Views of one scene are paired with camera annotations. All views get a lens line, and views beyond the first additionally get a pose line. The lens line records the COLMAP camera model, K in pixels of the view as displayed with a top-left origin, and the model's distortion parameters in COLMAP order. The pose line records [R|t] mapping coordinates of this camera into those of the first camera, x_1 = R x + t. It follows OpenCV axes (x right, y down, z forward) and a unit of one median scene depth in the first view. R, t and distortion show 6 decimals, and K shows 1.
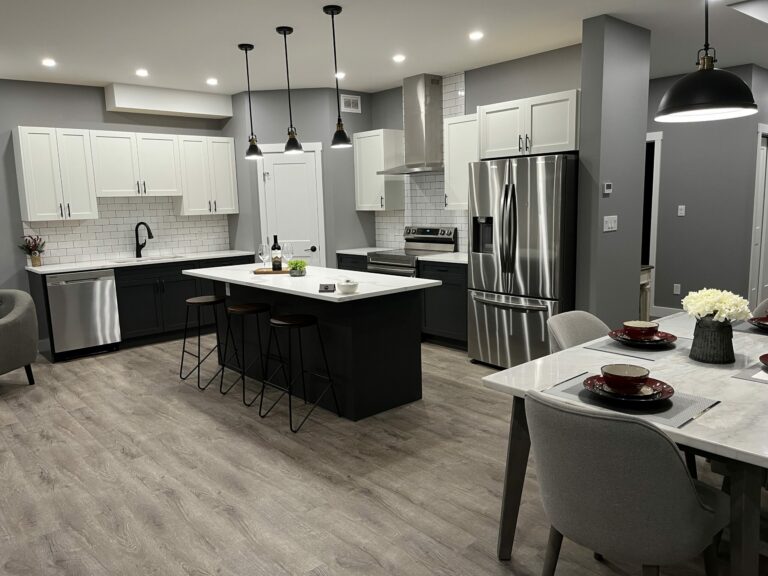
lens RADIAL K [[597.6, 0, 388.0], [0, 597.6, 289.3], [0, 0, 1]] dist [0.046692, -0.097301]
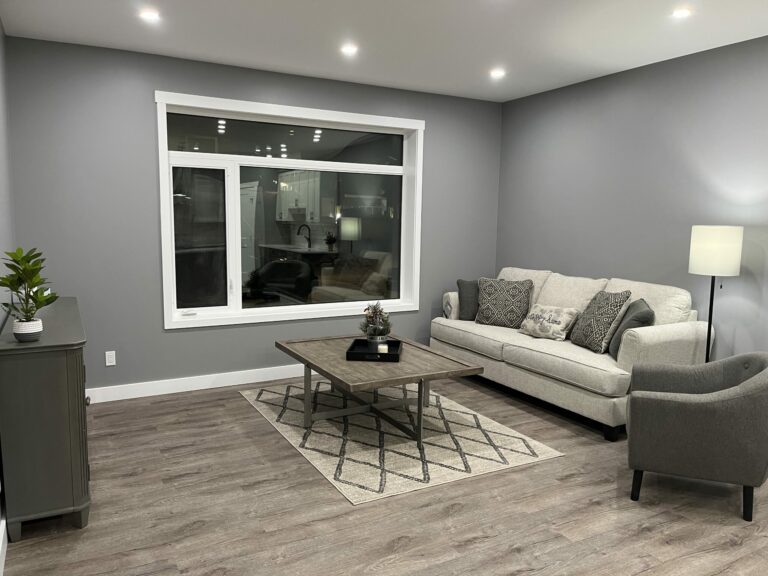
lens RADIAL K [[597.6, 0, 388.0], [0, 597.6, 289.3], [0, 0, 1]] dist [0.046692, -0.097301]
pose [[-0.235199, 0.133661, -0.962713, 0.004979], [-0.164535, 0.970728, 0.174971, -0.108844], [0.957919, 0.199553, -0.206323, 0.833411]]
